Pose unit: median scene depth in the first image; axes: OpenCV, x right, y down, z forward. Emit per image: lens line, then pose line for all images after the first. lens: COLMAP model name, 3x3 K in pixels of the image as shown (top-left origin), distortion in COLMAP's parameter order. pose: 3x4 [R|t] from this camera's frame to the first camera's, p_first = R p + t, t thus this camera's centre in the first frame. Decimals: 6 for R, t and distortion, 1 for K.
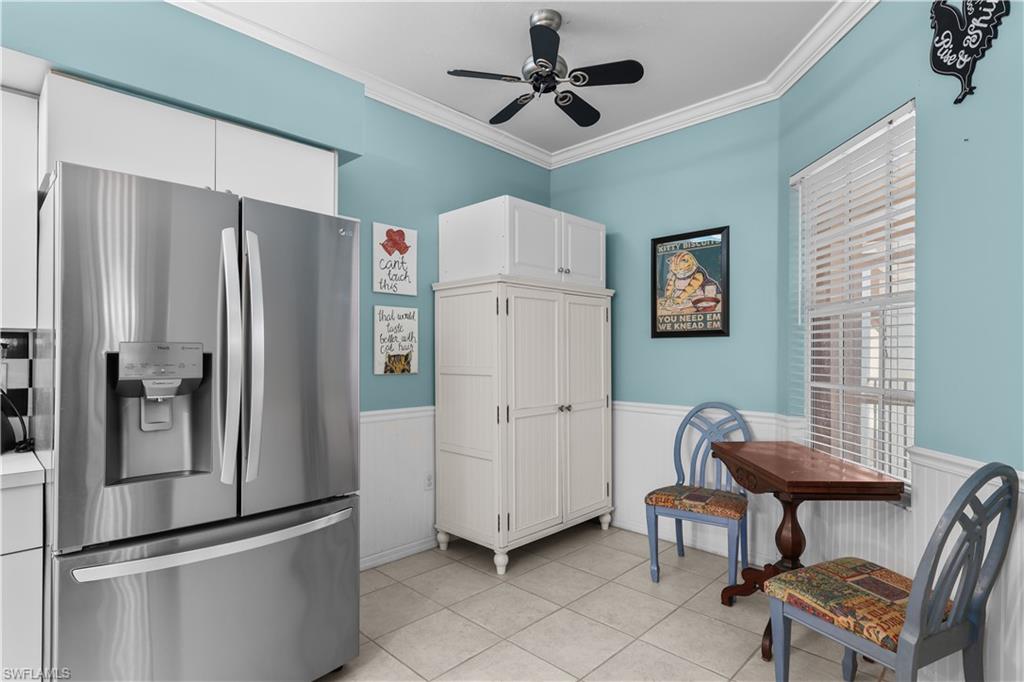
lens RADIAL K [[517.0, 0, 532.5], [0, 517.0, 348.9], [0, 0, 1]] dist [0.001415, 0.000147]
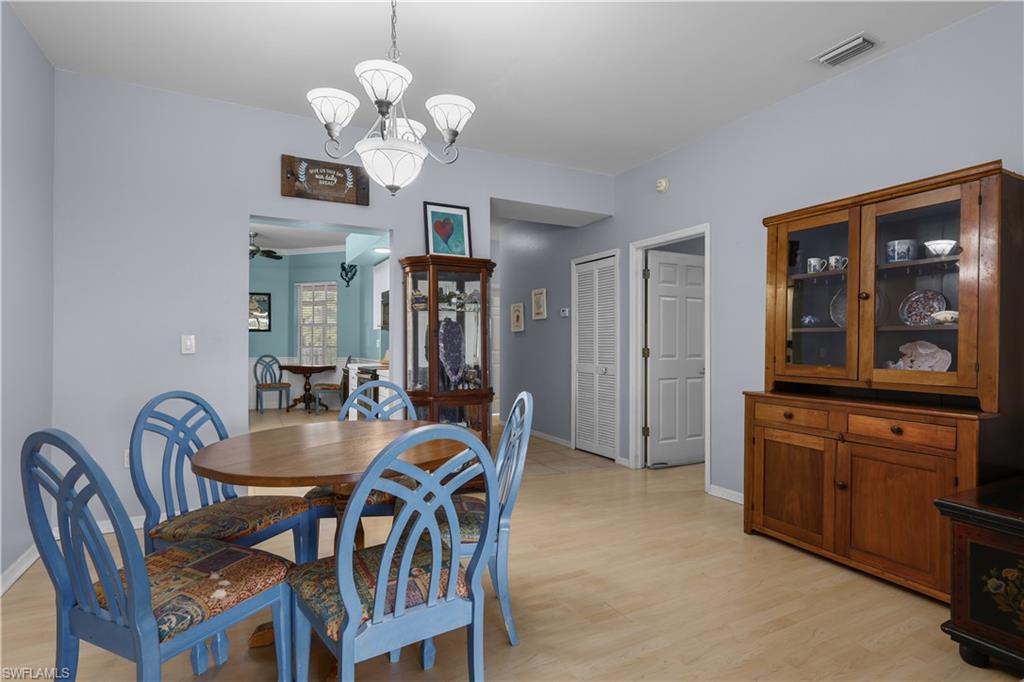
lens RADIAL K [[517.0, 0, 532.5], [0, 517.0, 348.9], [0, 0, 1]] dist [0.001415, 0.000147]
pose [[0.295541, -0.003387, 0.955324, -1.950048], [-0.003869, 0.999981, 0.004742, 0.050675], [-0.955322, -0.005098, 0.295522, -1.251087]]
